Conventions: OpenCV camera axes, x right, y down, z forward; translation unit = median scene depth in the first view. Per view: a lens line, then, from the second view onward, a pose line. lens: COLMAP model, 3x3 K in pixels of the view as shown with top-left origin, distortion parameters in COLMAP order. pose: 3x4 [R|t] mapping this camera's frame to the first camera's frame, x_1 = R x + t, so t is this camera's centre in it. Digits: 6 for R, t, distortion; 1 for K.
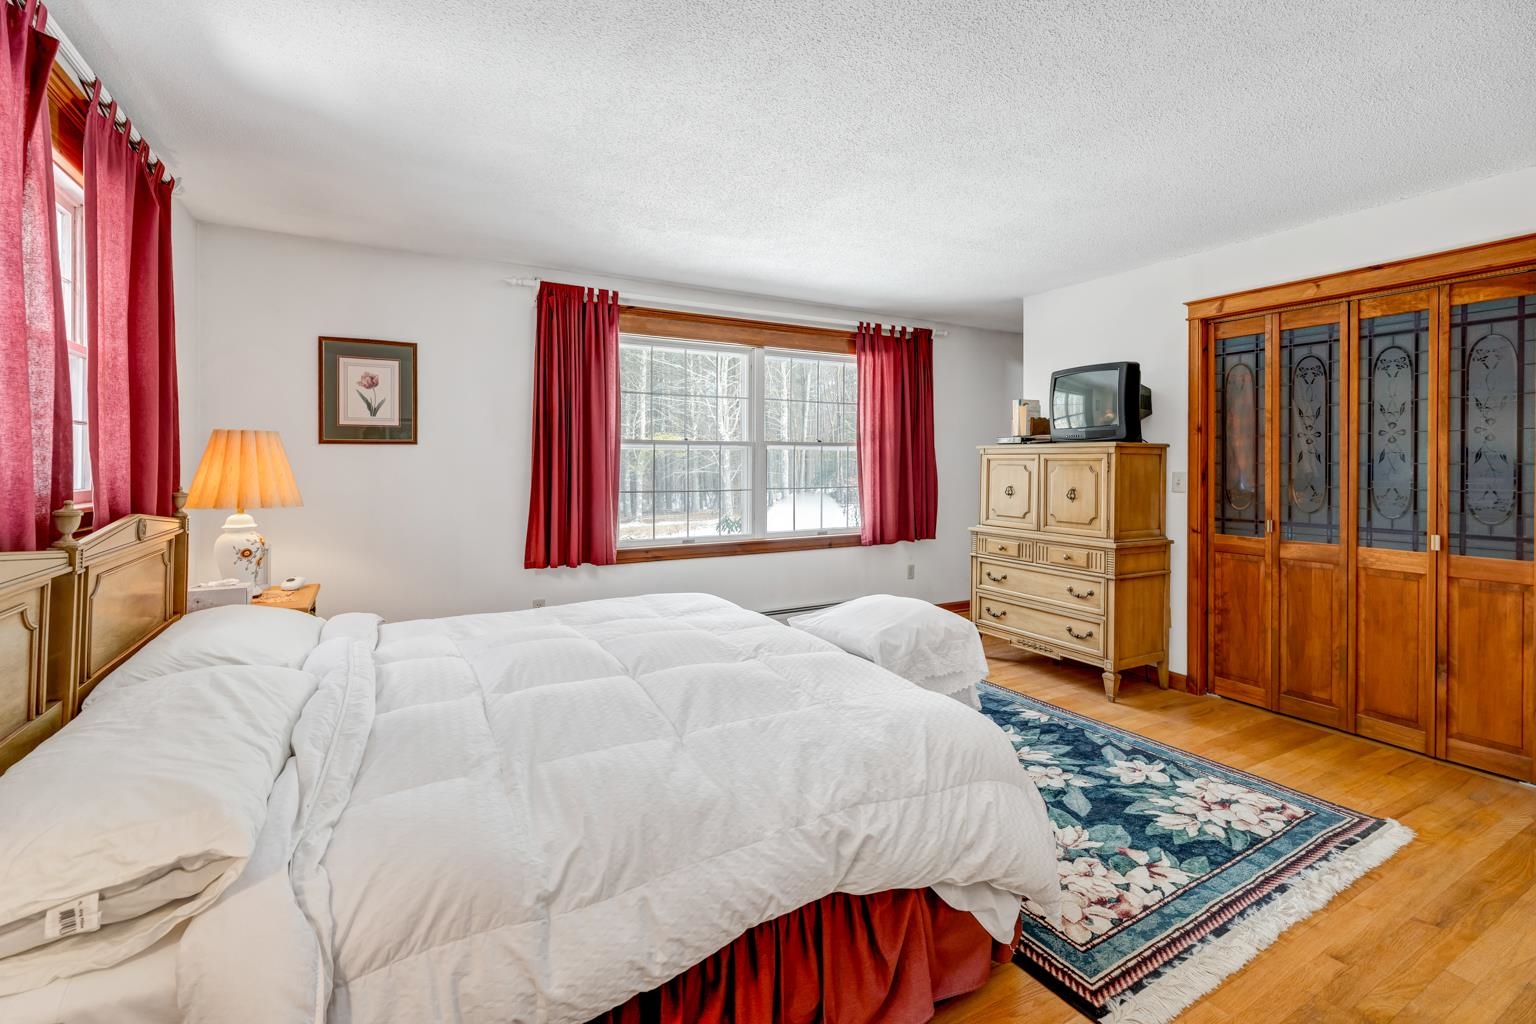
lens RADIAL K [[607.1, 0, 765.7], [0, 607.1, 494.0], [0, 0, 1]] dist [-0.000053, 0.000044]
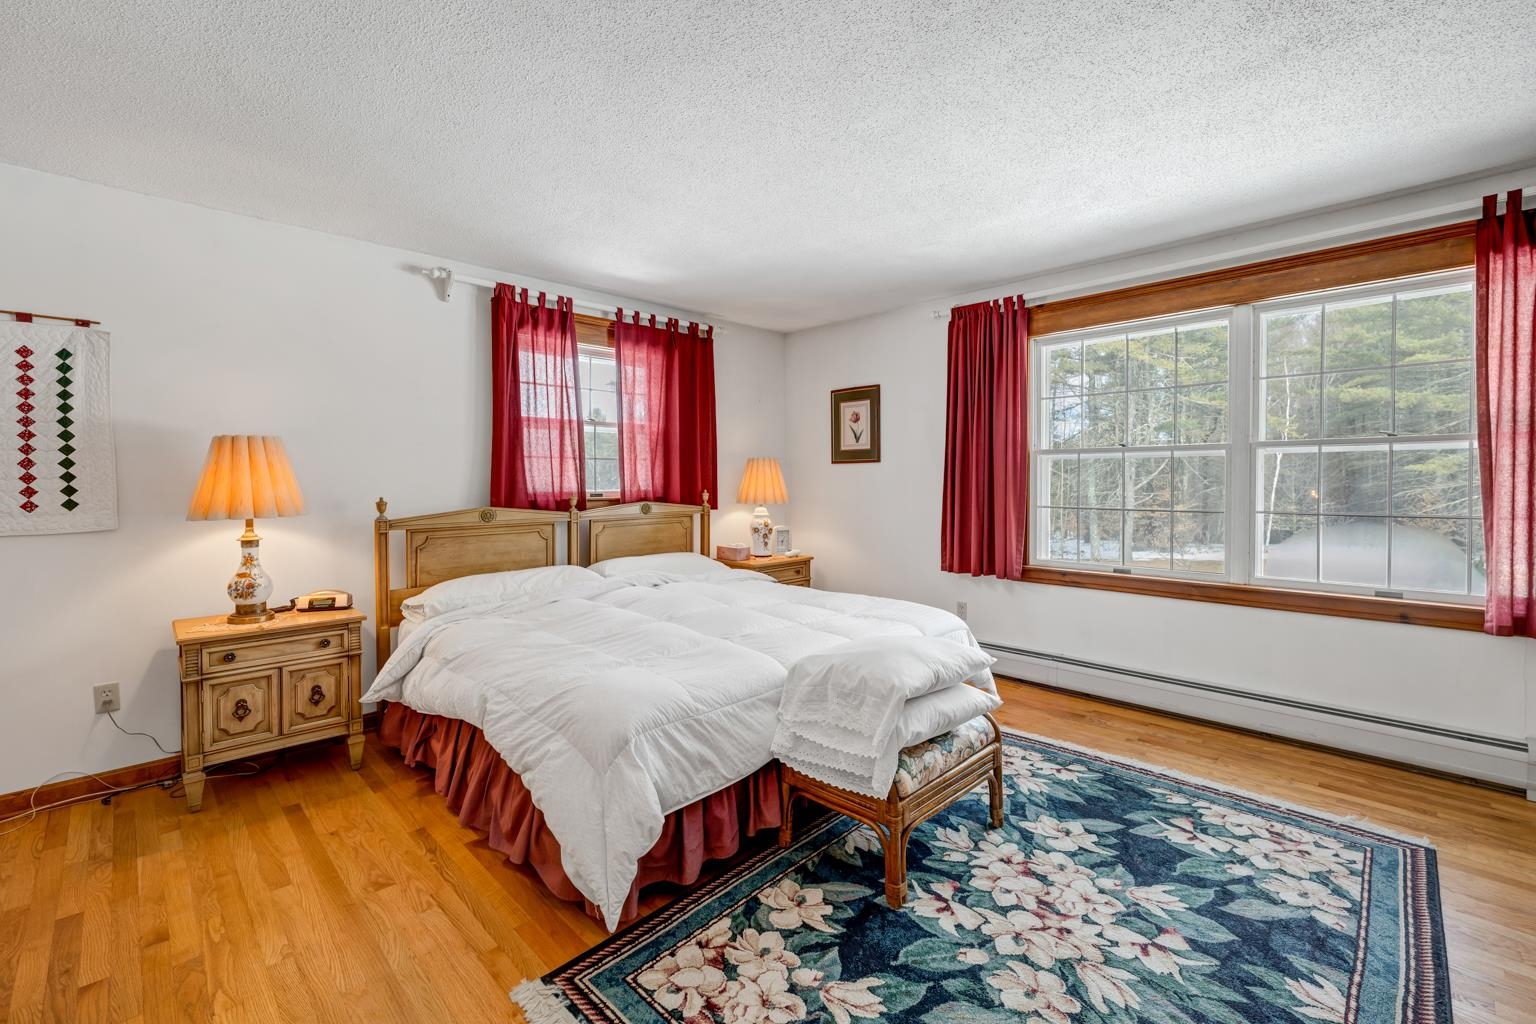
lens RADIAL K [[632.3, 0, 767.0], [0, 632.3, 483.5], [0, 0, 1]] dist [0.000129, -0.000112]
pose [[0.330480, -0.003117, -0.943808, 0.630187], [-0.046247, 0.998740, -0.019492, 0.000076], [0.942679, 0.050090, 0.329919, 0.352083]]
